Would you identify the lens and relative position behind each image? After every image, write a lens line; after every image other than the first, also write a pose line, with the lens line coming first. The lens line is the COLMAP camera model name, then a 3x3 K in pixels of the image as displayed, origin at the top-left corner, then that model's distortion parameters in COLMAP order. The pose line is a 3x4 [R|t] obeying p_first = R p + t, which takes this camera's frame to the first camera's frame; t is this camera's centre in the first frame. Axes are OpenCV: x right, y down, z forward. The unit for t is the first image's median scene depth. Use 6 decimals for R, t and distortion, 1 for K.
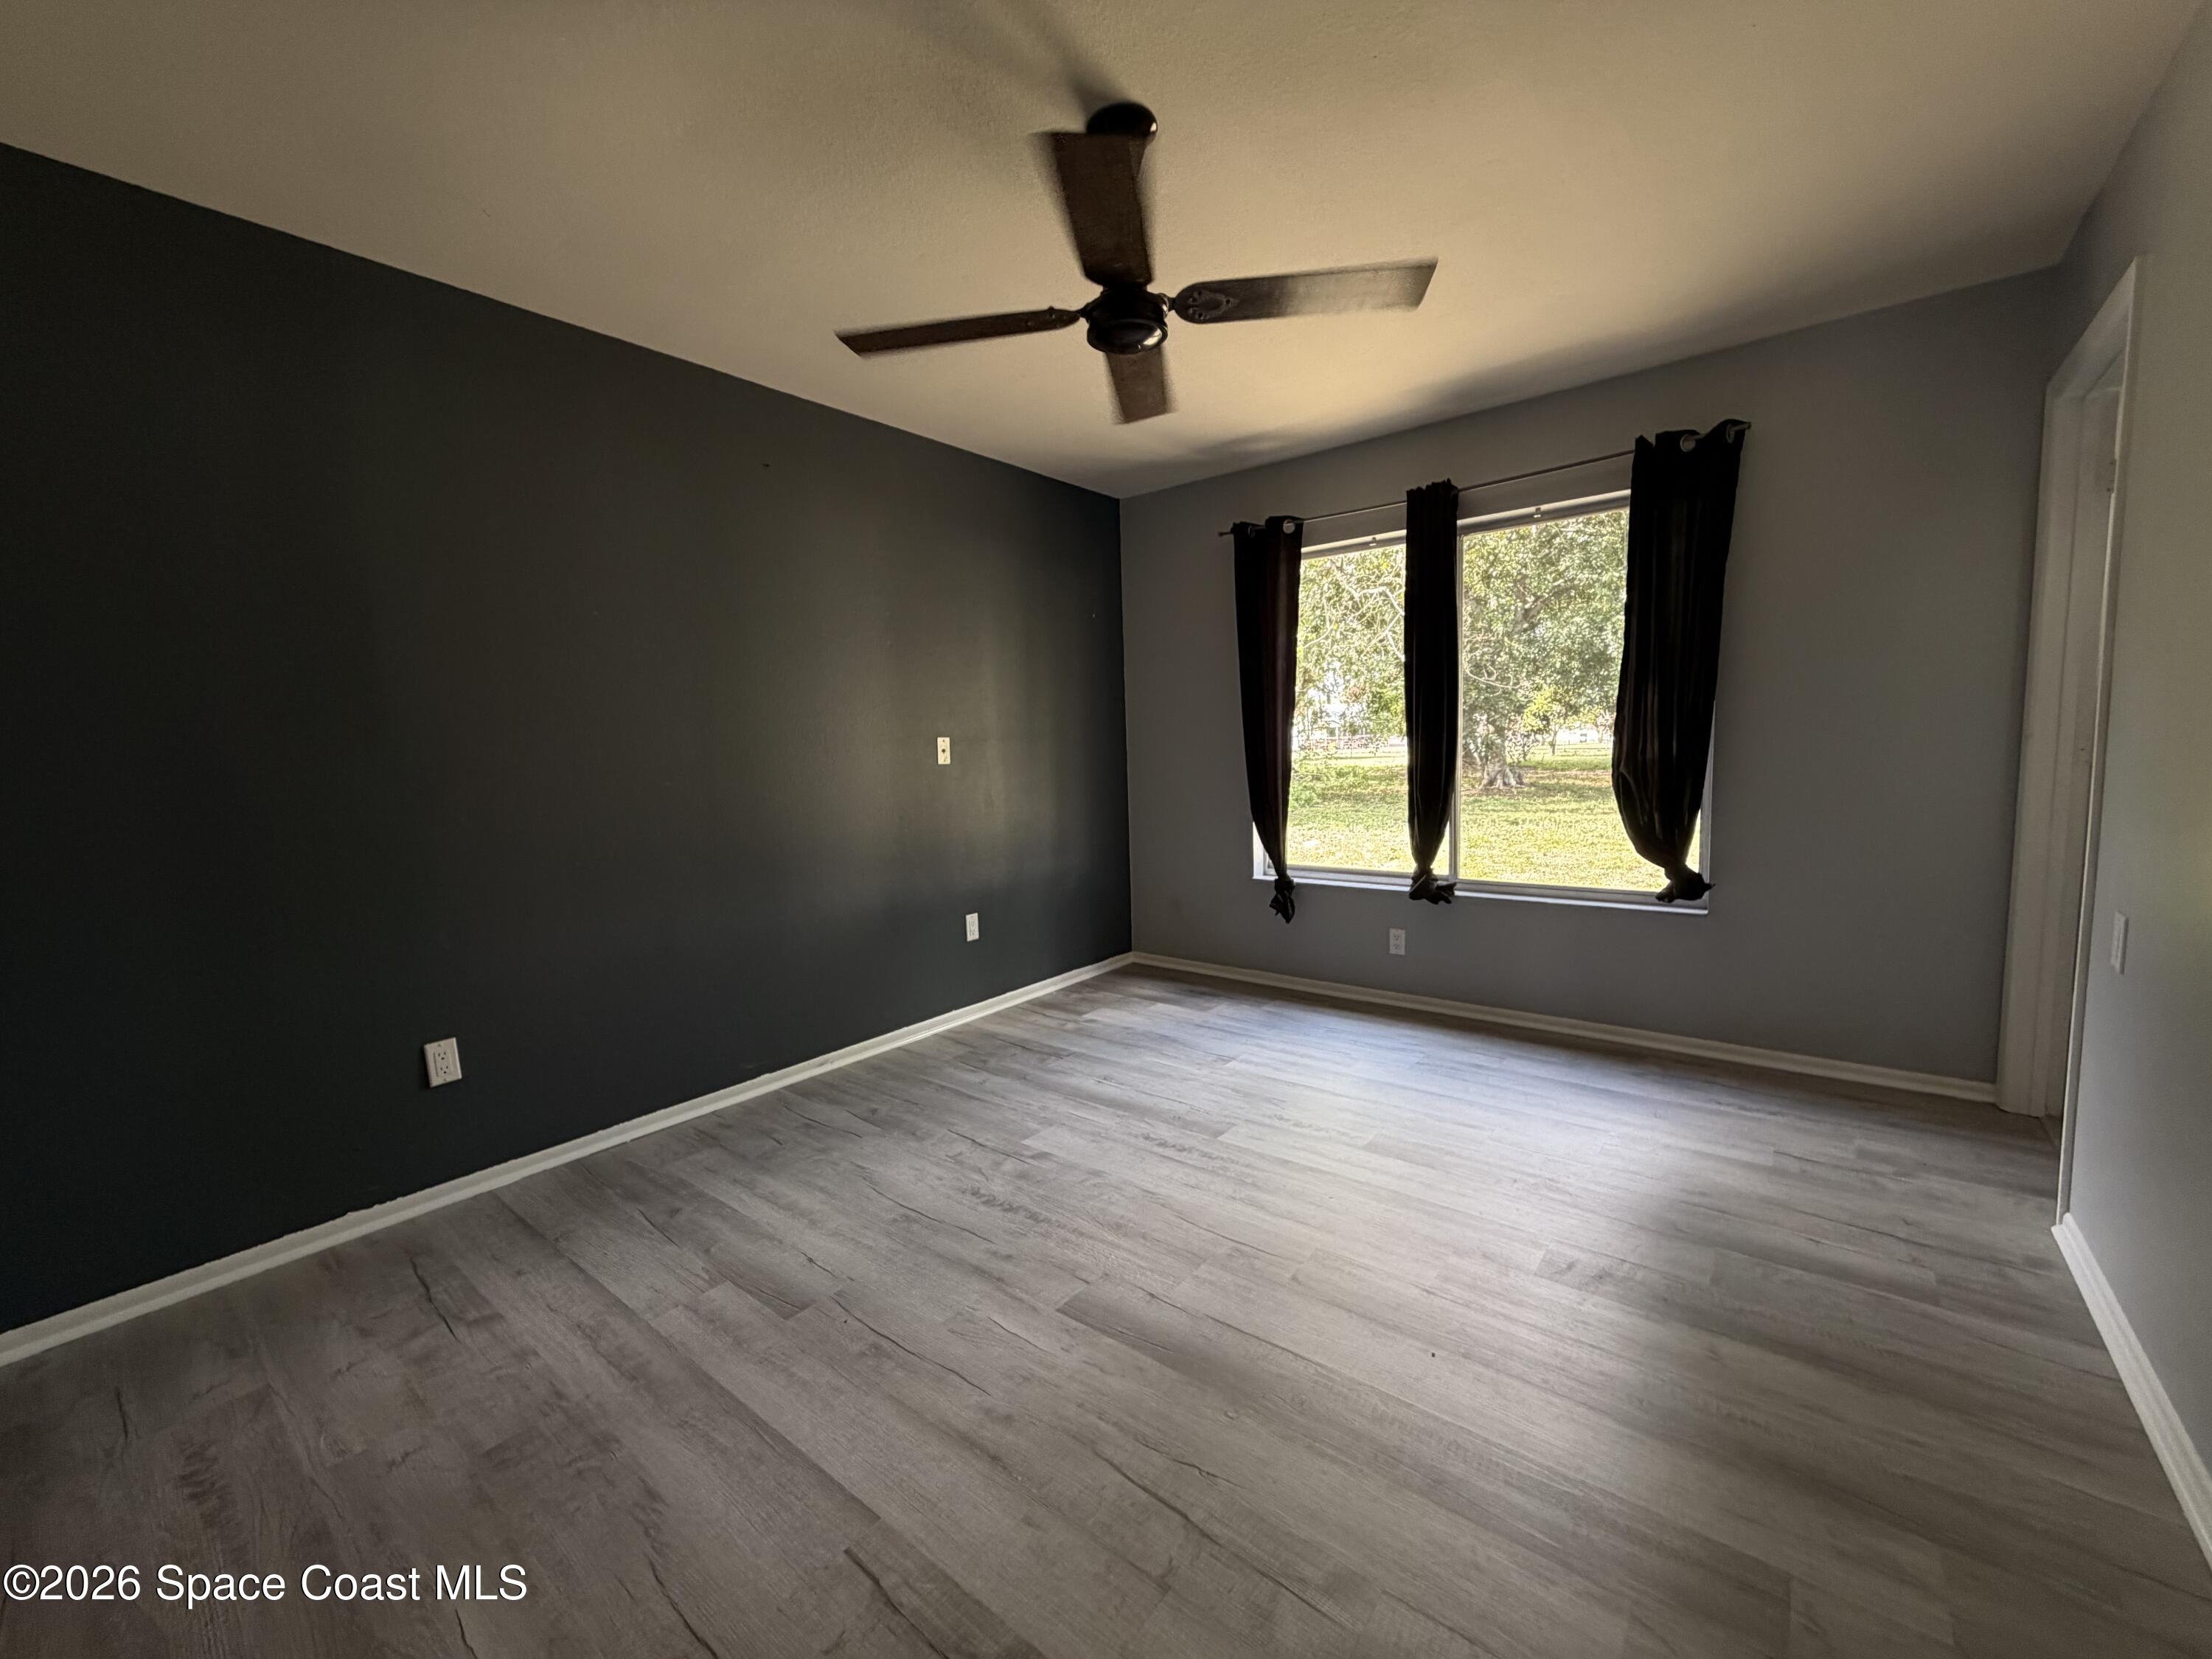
lens RADIAL K [[877.8, 0, 1096.9], [0, 877.8, 830.0], [0, 0, 1]] dist [-0.000064, 0.000284]
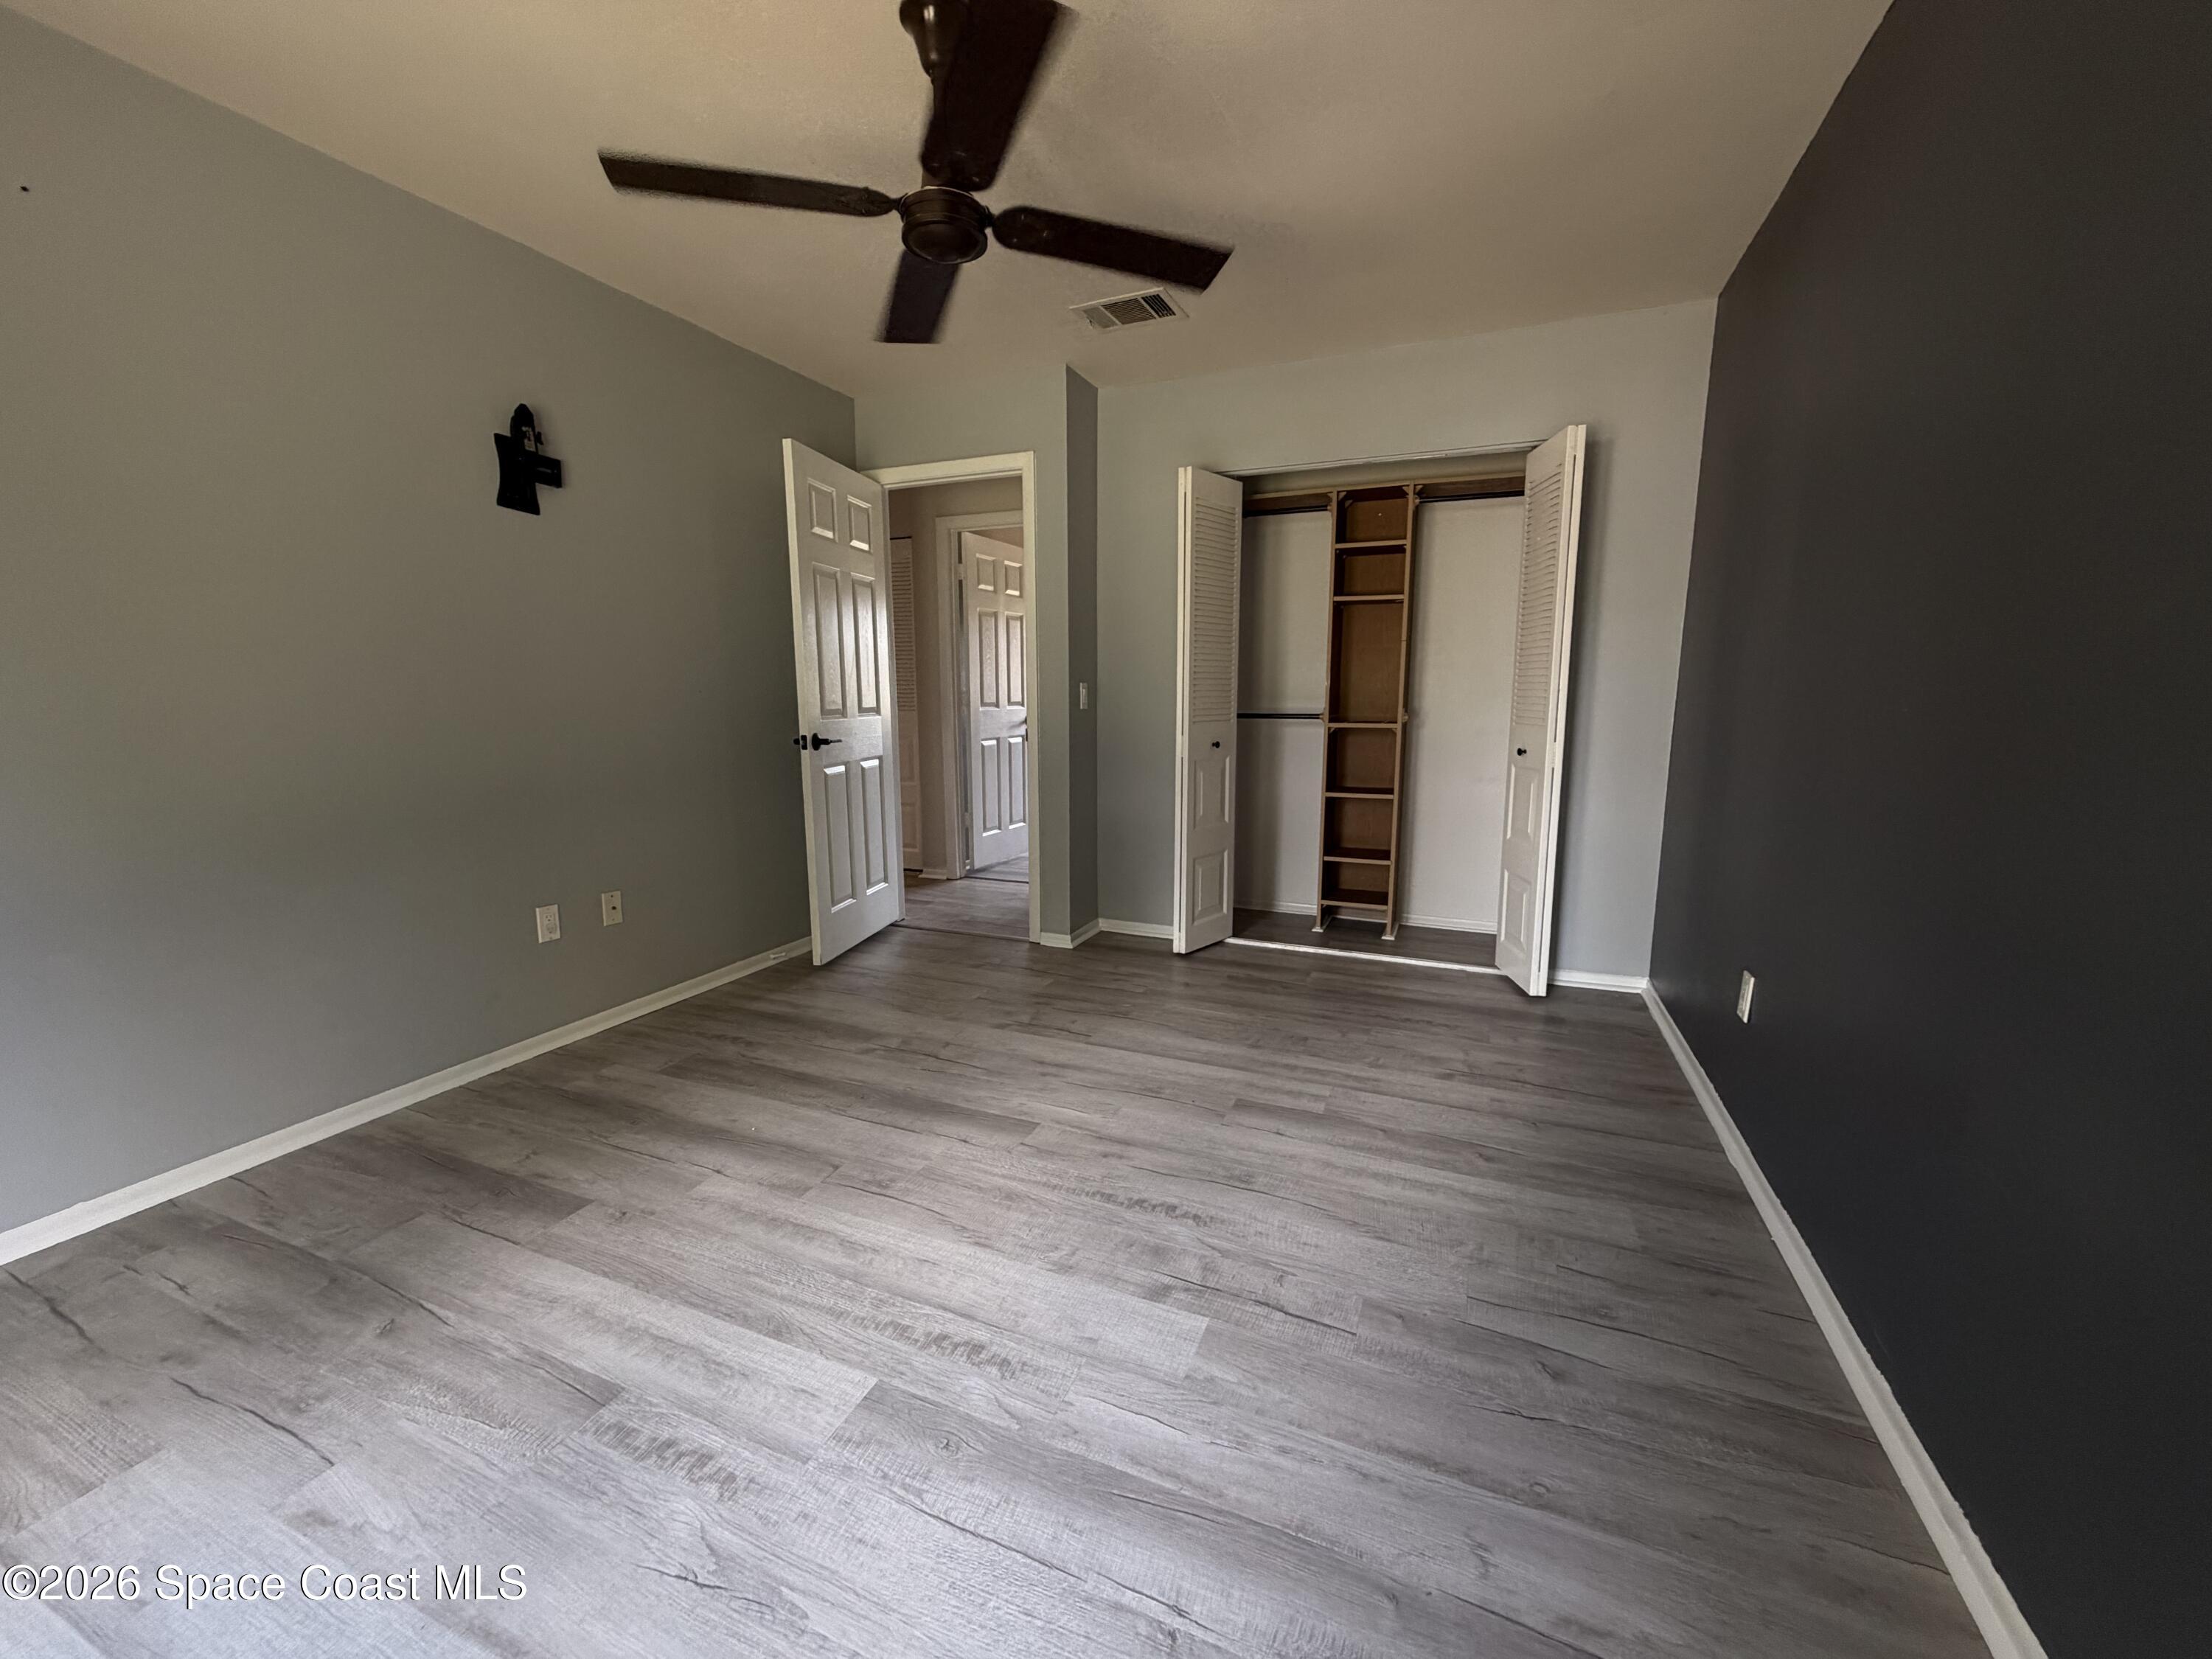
lens RADIAL K [[877.8, 0, 1096.9], [0, 877.8, 830.0], [0, 0, 1]] dist [-0.000064, 0.000284]
pose [[-0.962040, 0.075475, -0.262263, 0.155096], [0.005891, 0.966517, 0.256536, -0.162986], [0.272843, 0.245253, -0.930273, 1.853735]]
